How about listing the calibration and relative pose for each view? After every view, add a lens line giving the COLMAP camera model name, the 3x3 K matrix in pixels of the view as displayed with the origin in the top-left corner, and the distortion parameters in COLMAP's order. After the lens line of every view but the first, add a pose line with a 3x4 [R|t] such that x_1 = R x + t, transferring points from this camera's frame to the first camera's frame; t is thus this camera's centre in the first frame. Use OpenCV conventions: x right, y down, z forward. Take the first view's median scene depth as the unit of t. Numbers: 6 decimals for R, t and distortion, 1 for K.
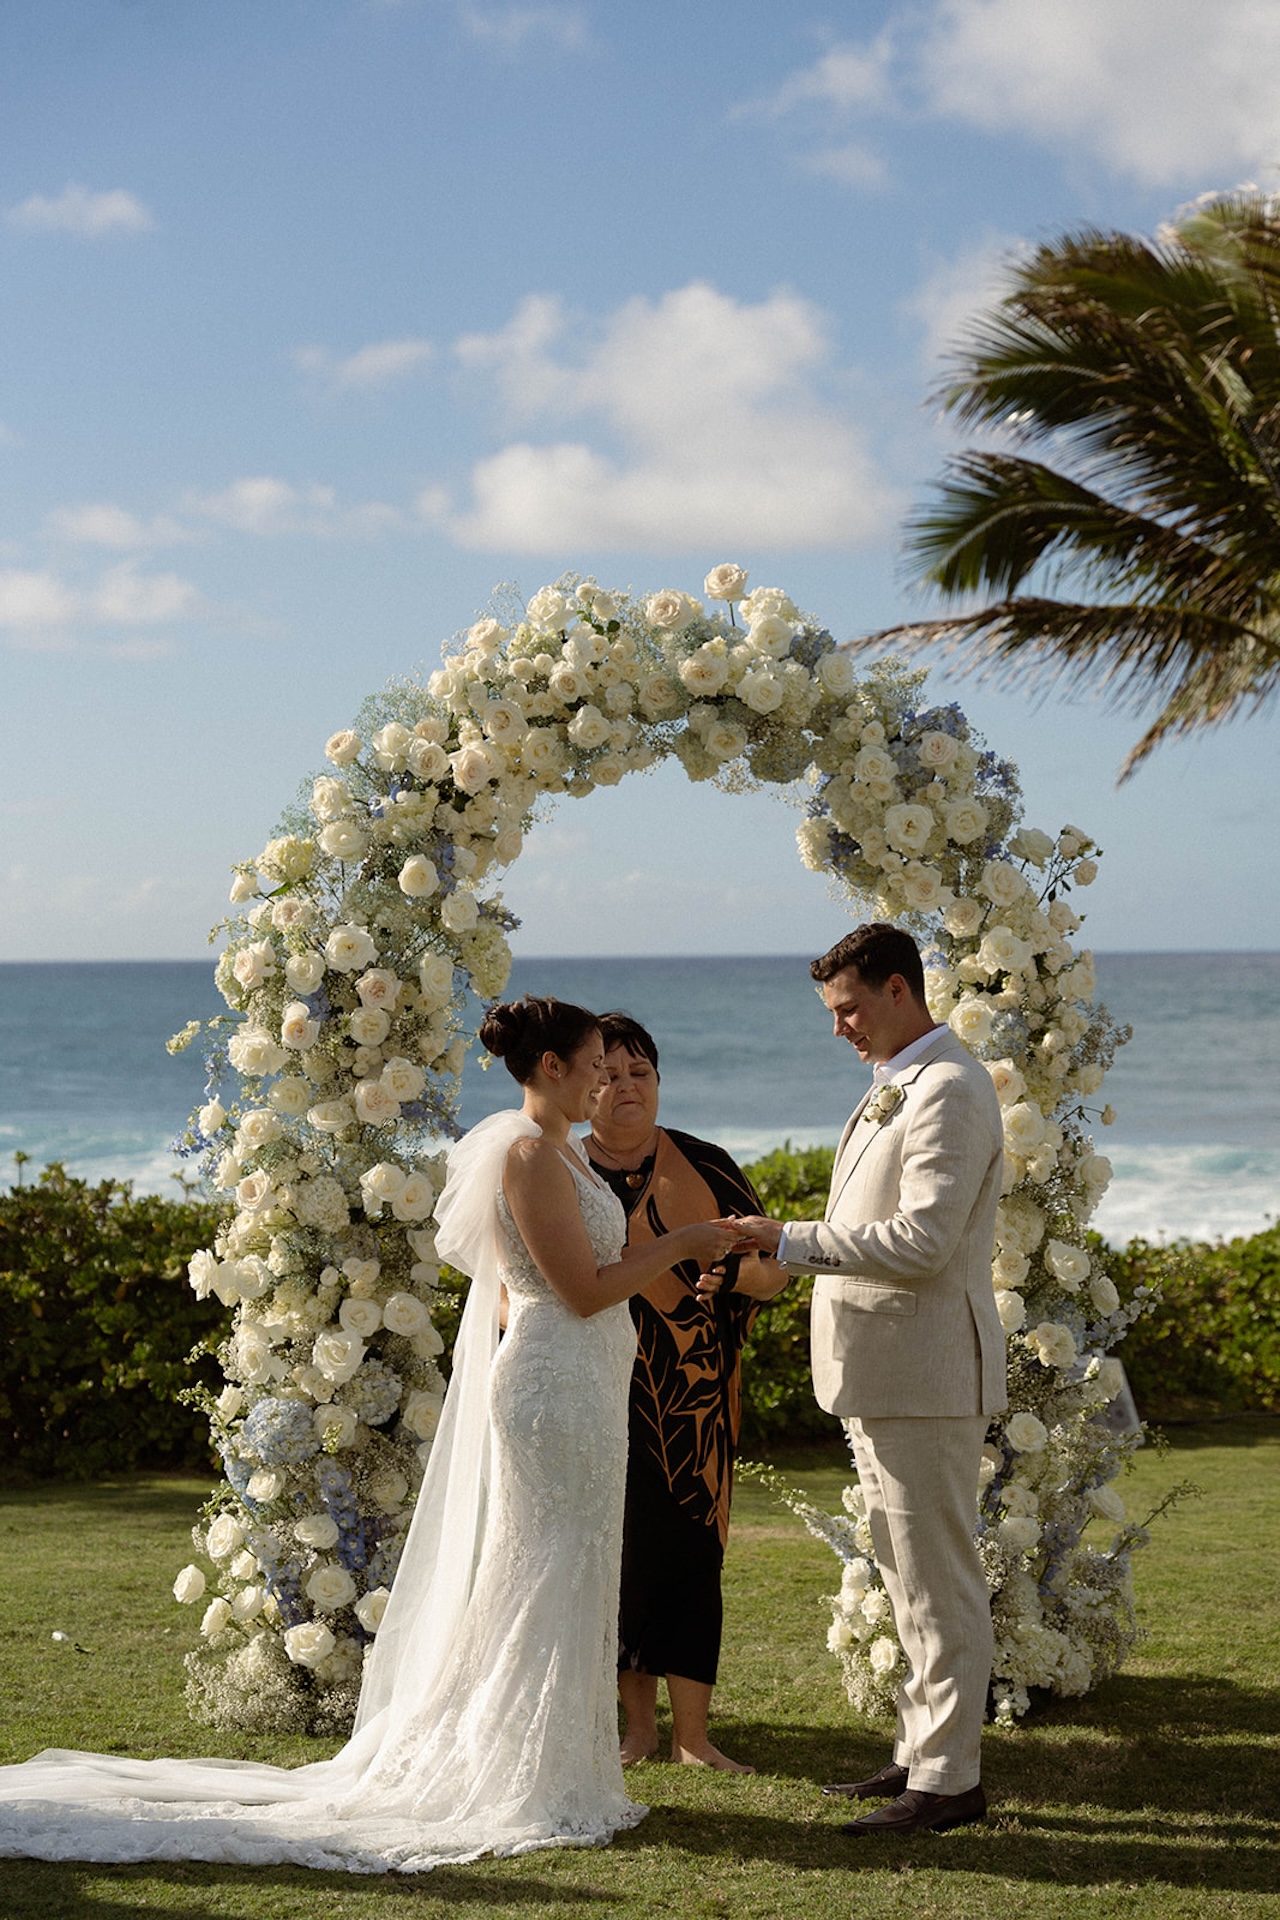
lens RADIAL K [[3417.7, 0, 637.8], [0, 3417.7, 965.5], [0, 0, 1]] dist [-0.033806, 0.000000]
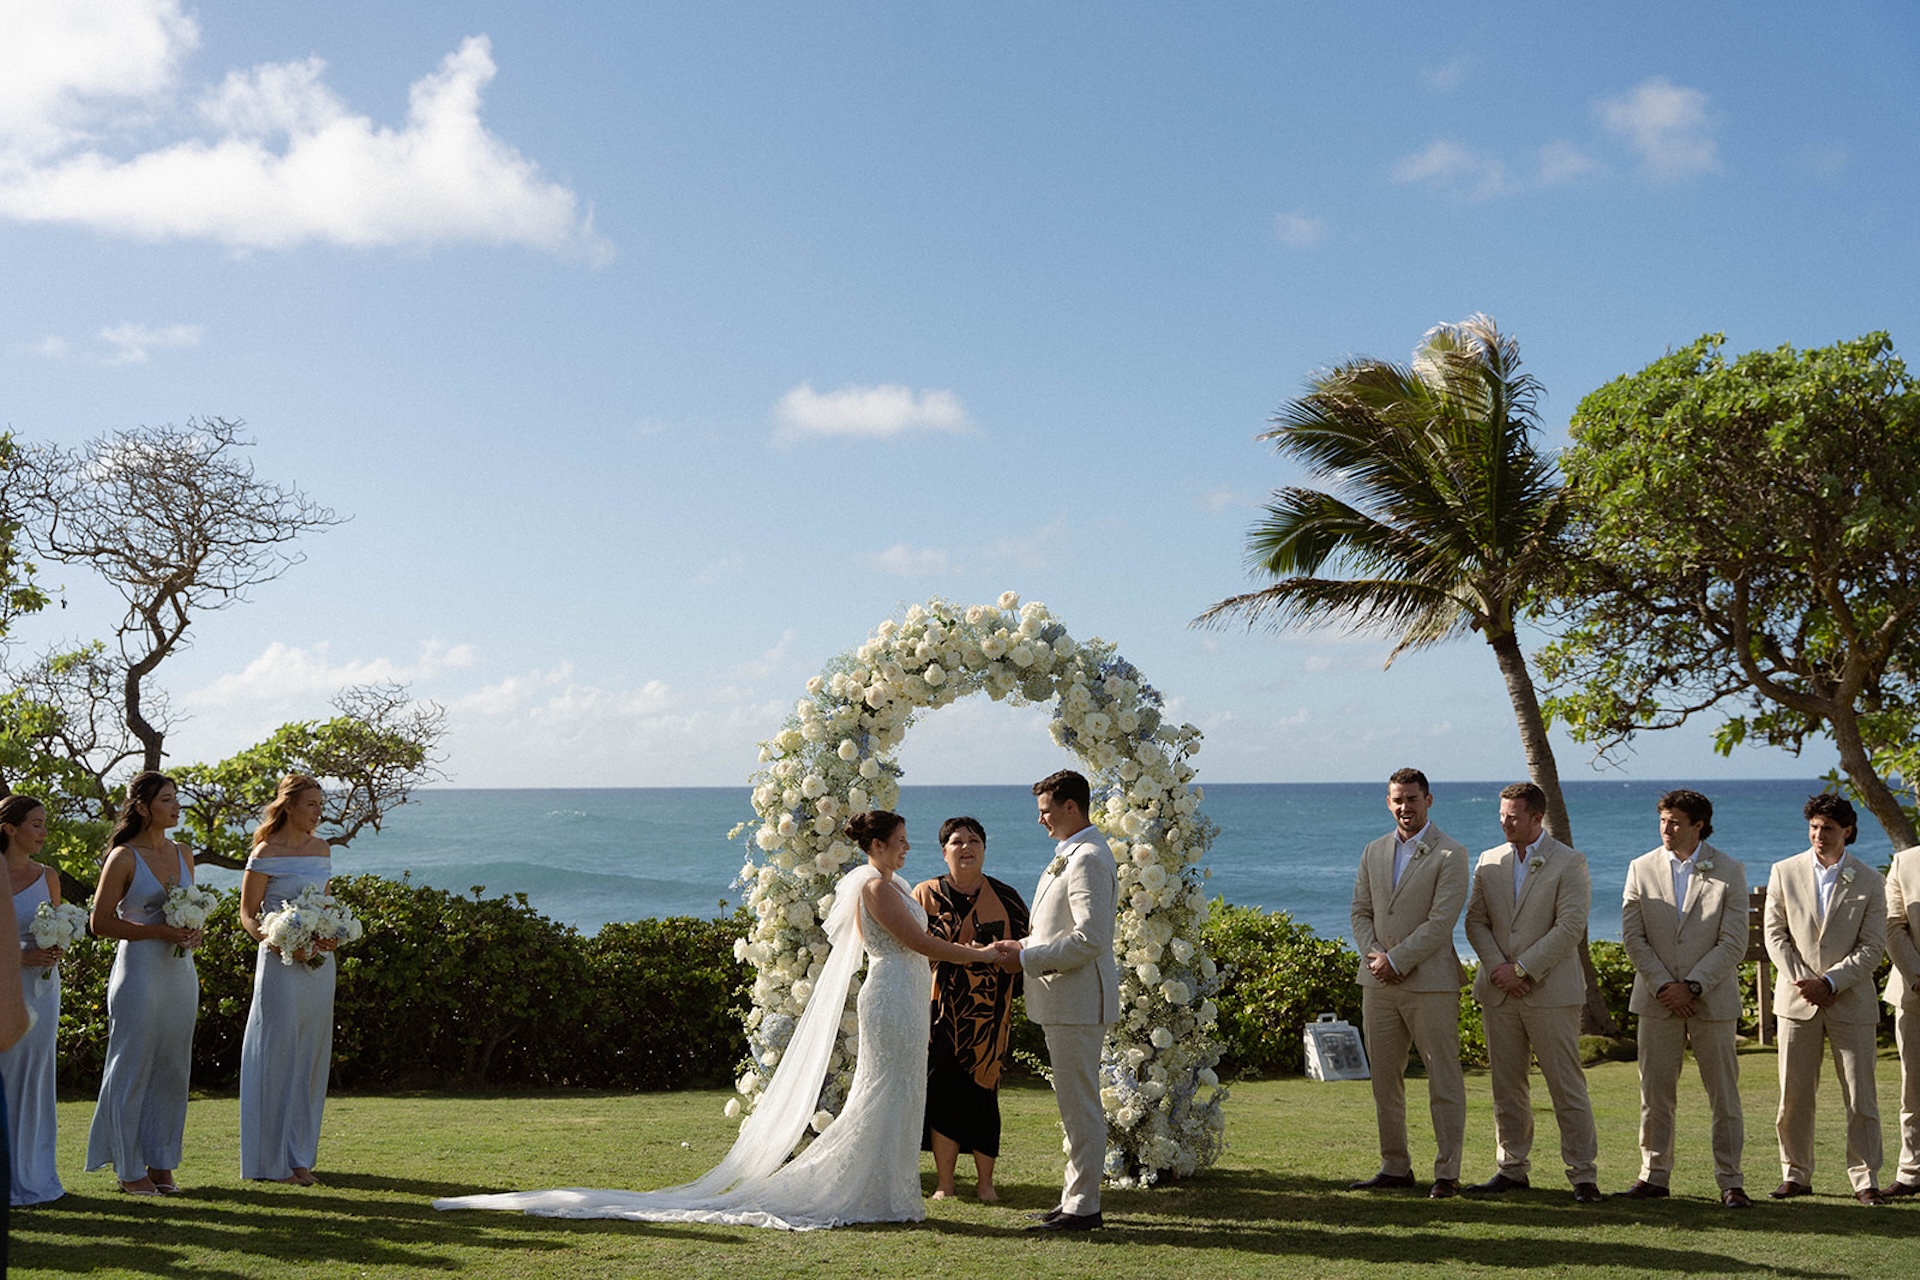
lens RADIAL K [[2266.0, 0, 979.8], [0, 2266.0, 613.6], [0, 0, 1]] dist [0.017820, 0.000000]
pose [[0.994755, -0.006477, -0.102080, 0.144890], [-0.001493, 0.996968, -0.077802, -0.002530], [0.102274, 0.077546, 0.991729, -0.305552]]
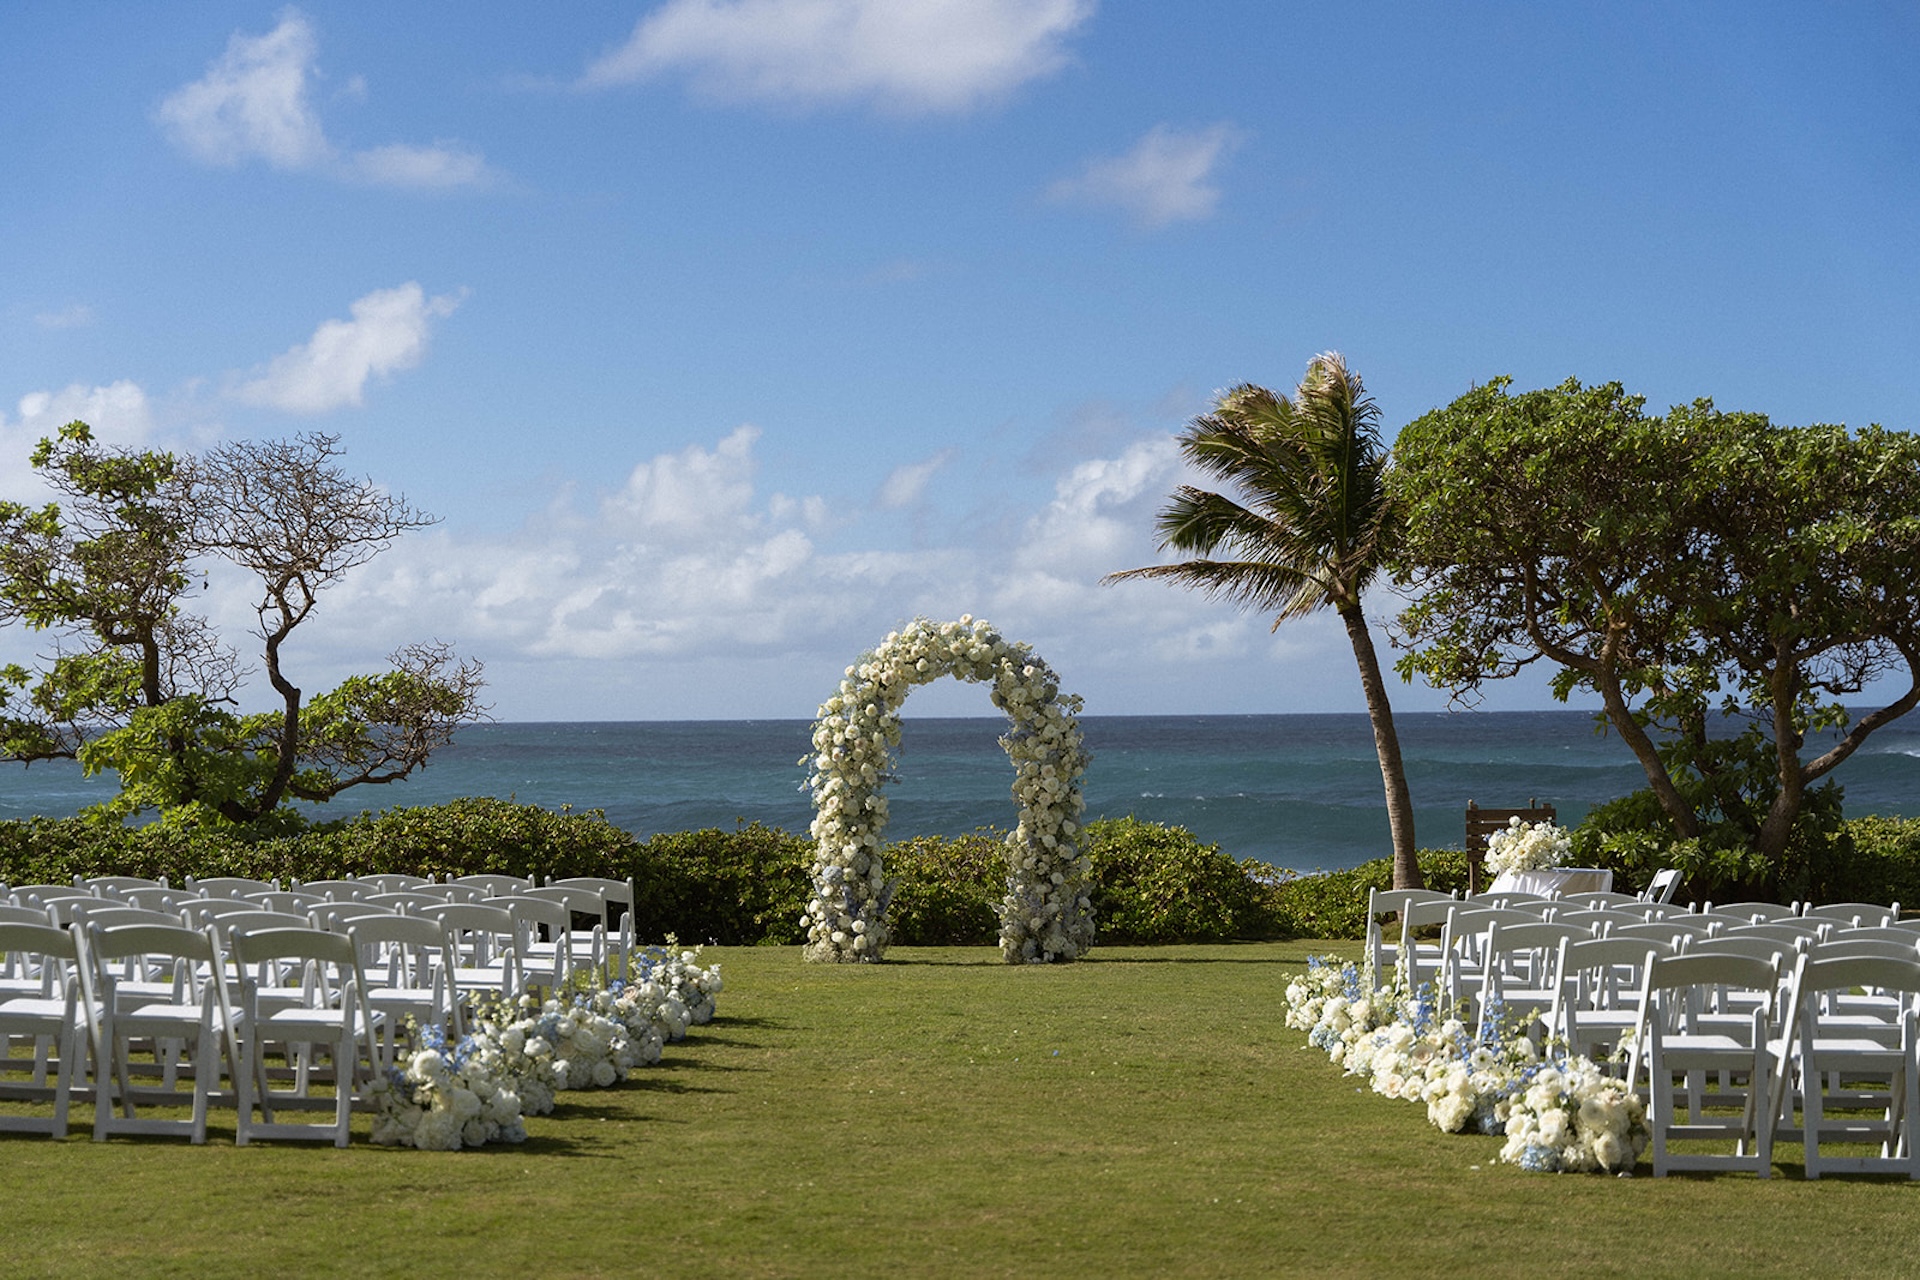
lens RADIAL K [[2706.3, 0, 953.6], [0, 2706.3, 635.9], [0, 0, 1]] dist [0.031549, 0.000000]
pose [[0.996148, -0.005783, -0.087495, 0.245018], [0.002867, 0.999437, -0.033420, -0.009740], [0.087639, 0.033041, 0.995604, -1.620232]]
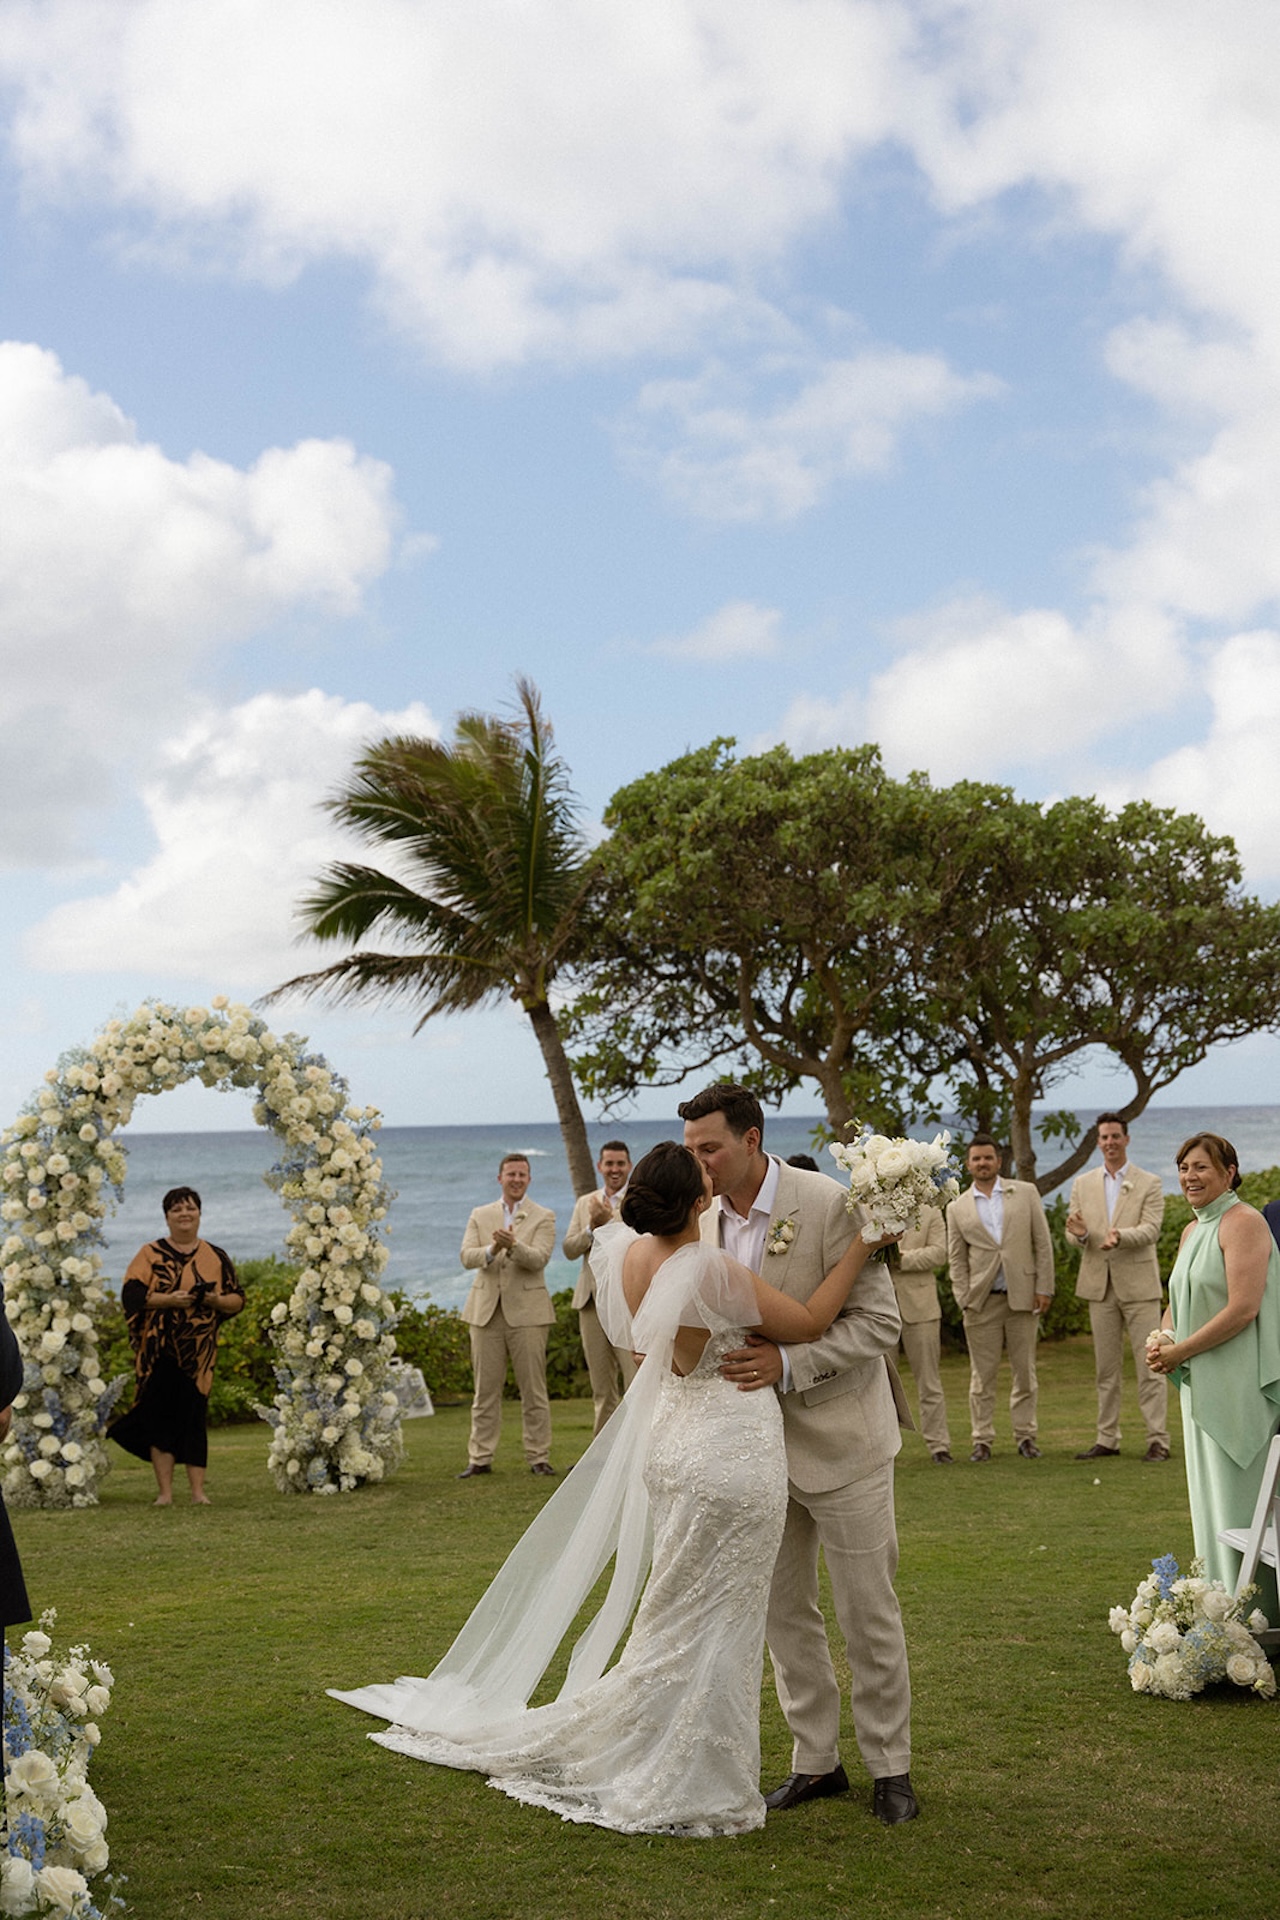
lens RADIAL K [[2509.2, 0, 645.1], [0, 2509.2, 968.8], [0, 0, 1]] dist [-0.016136, 0.000000]
pose [[0.977036, -0.003189, 0.213048, -0.055327], [0.017559, 0.997692, -0.065592, -0.018276], [-0.212347, 0.067827, 0.974837, -0.724163]]
